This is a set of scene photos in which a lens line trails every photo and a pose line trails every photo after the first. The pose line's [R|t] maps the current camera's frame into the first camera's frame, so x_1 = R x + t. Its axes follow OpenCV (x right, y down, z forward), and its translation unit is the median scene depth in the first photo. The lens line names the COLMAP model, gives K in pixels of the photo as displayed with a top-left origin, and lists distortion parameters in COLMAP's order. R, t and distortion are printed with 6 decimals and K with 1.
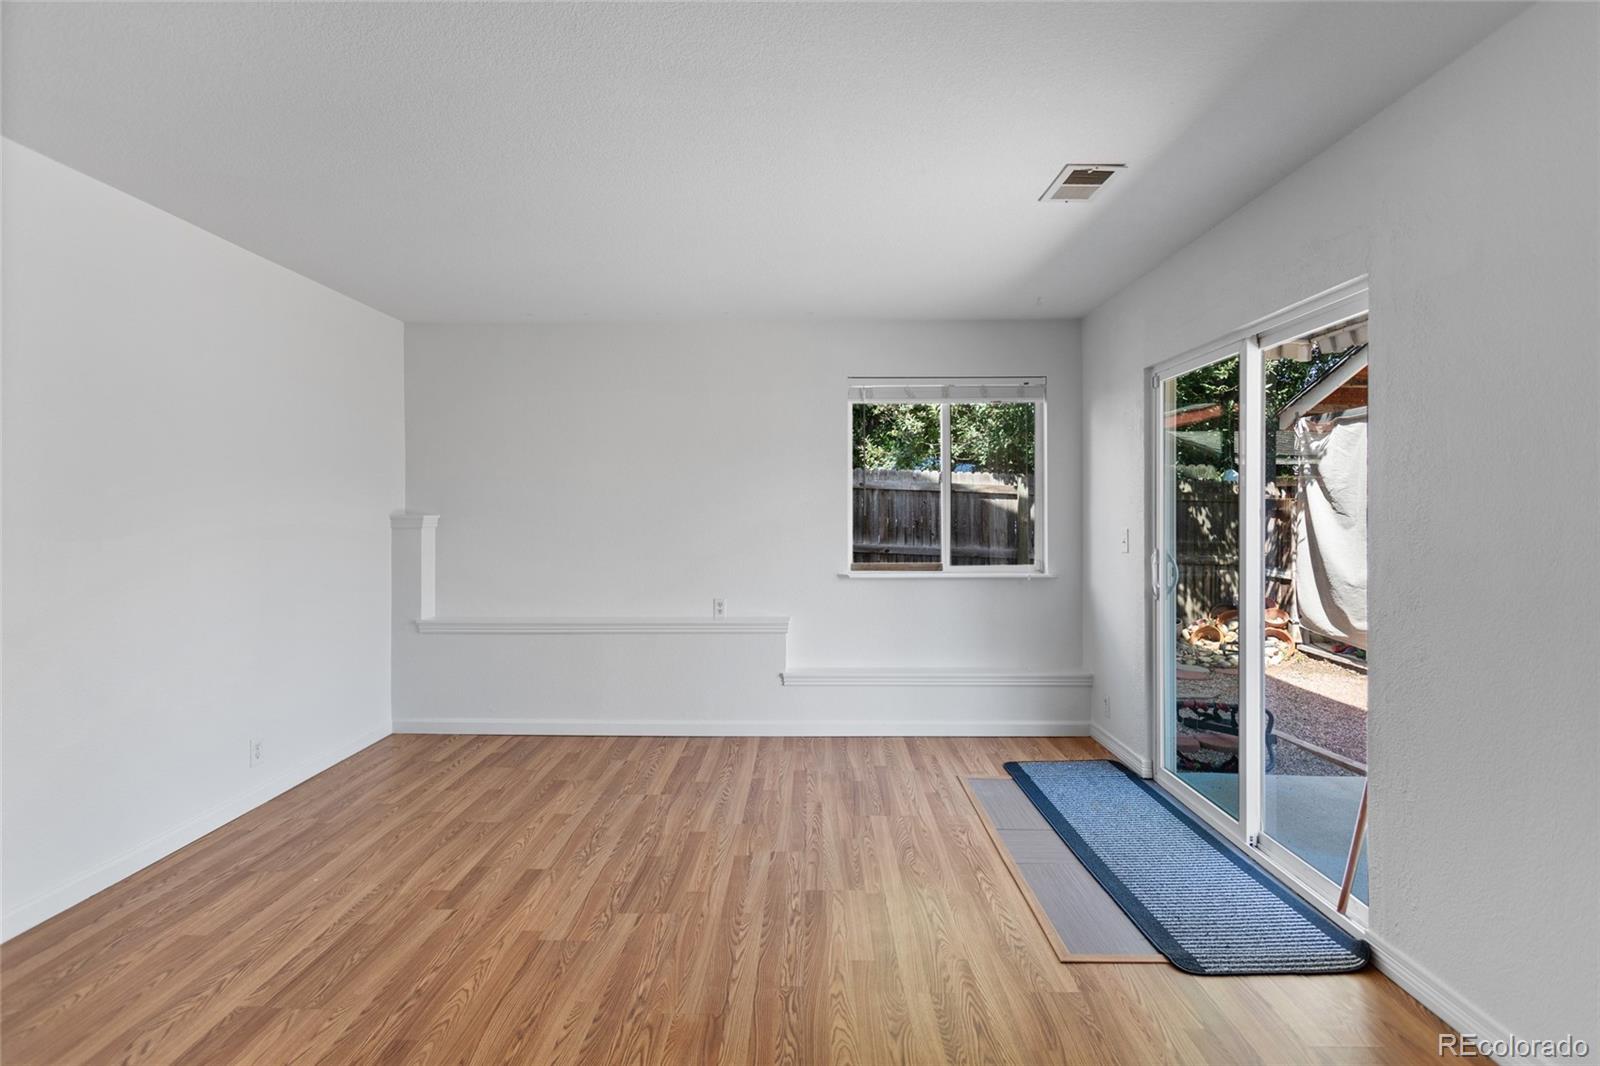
lens RADIAL K [[763.2, 0, 795.8], [0, 763.2, 509.9], [0, 0, 1]] dist [0.004226, 0.000306]
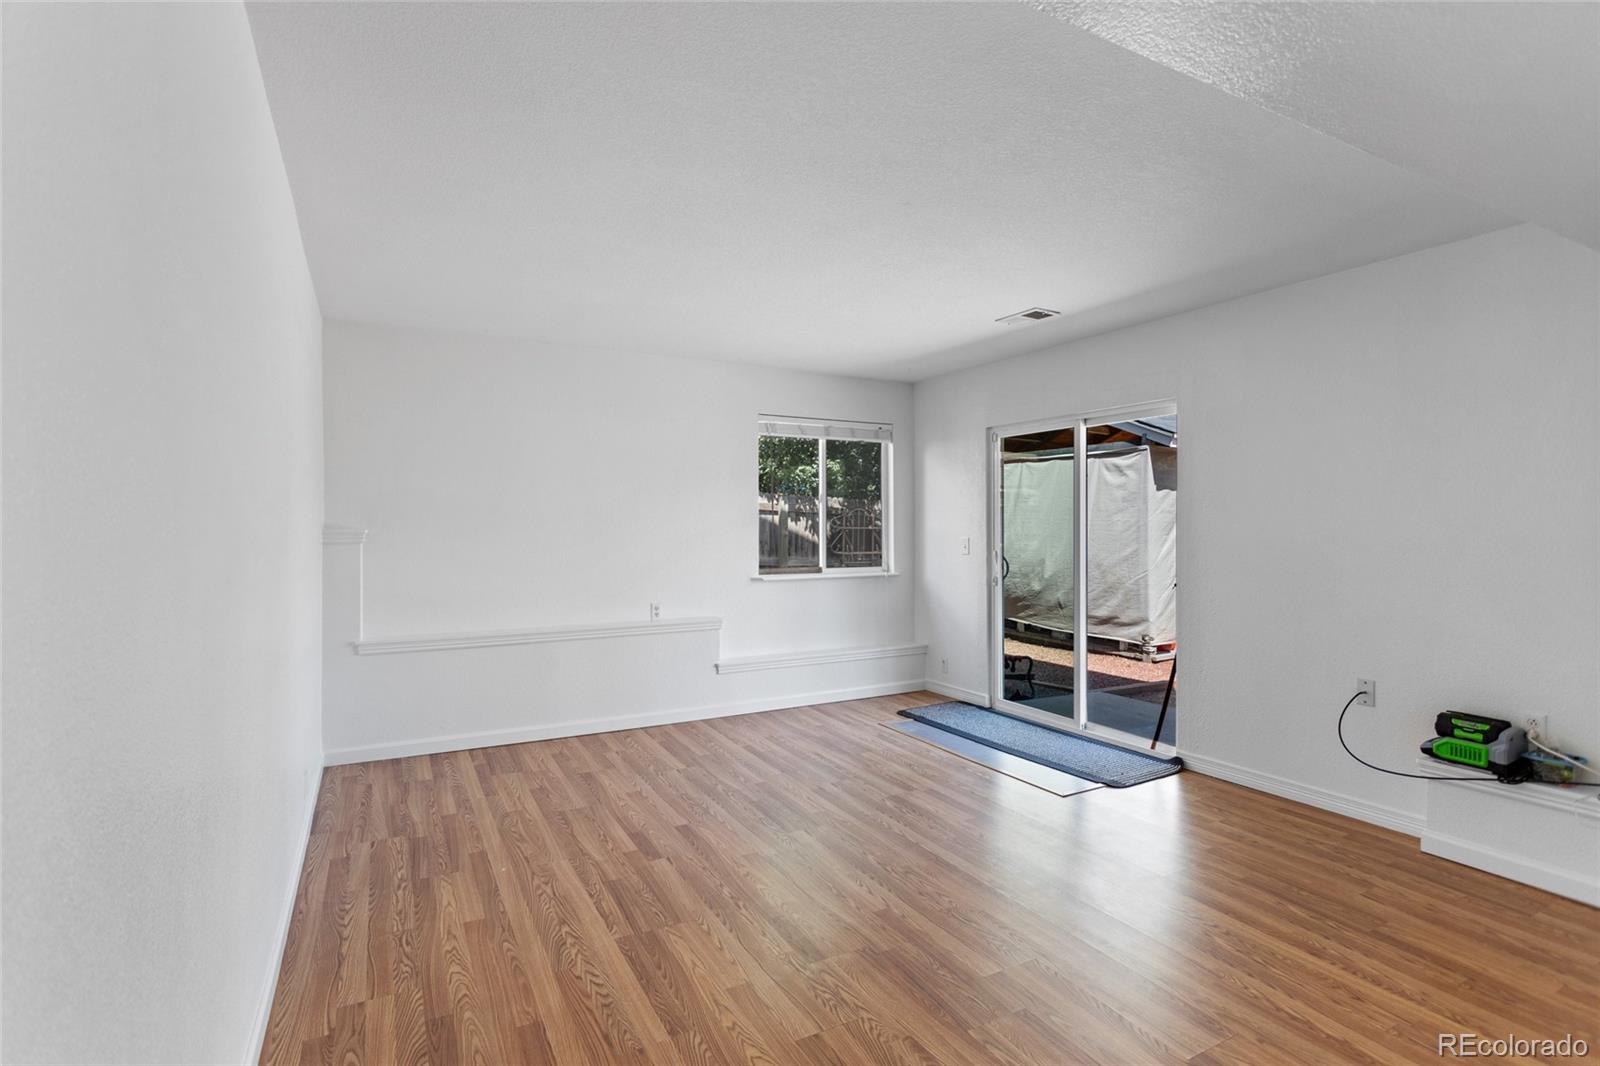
lens RADIAL K [[767.7, 0, 795.3], [0, 767.7, 524.9], [0, 0, 1]] dist [0.000955, 0.000888]
pose [[0.871270, 0.000287, 0.490803, -0.694758], [-0.001522, 0.999997, 0.002116, -0.002290], [-0.490801, -0.002591, 0.871268, -0.119901]]
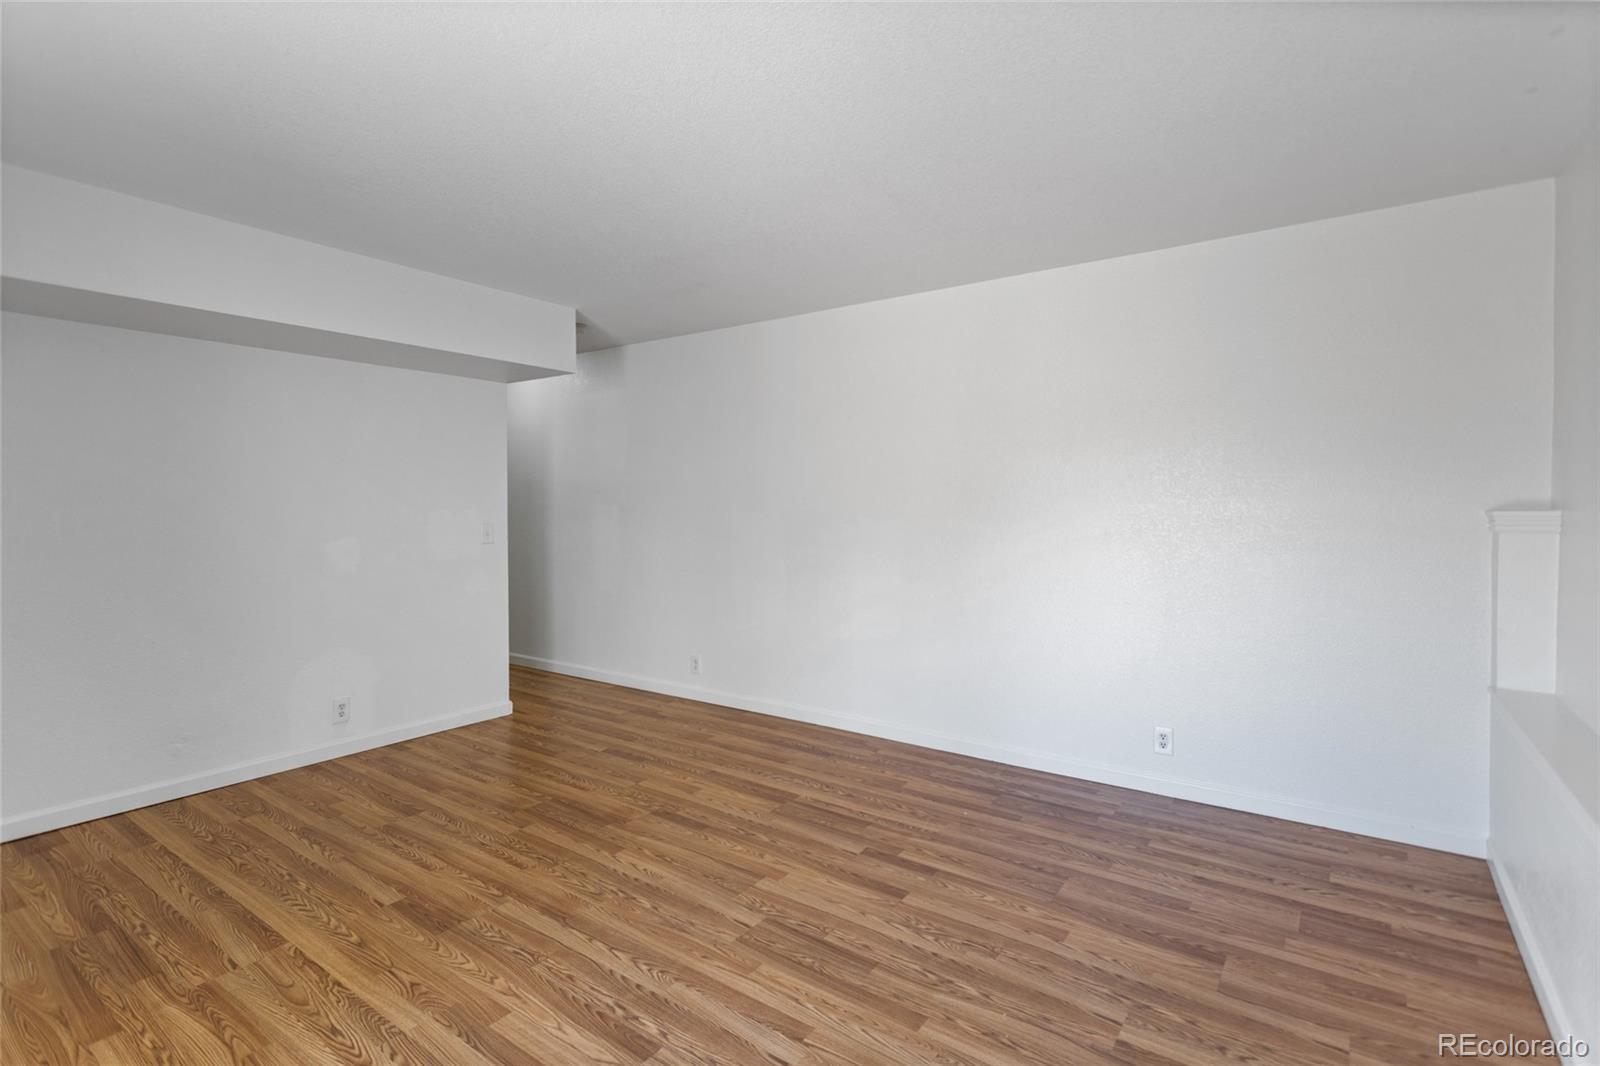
lens RADIAL K [[763.2, 0, 795.8], [0, 763.2, 509.9], [0, 0, 1]] dist [0.004226, 0.000306]
pose [[-0.569330, 0.008235, -0.822068, 0.438539], [0.004789, 0.999966, 0.006700, -0.000831], [0.822095, -0.000122, -0.569350, 1.271698]]
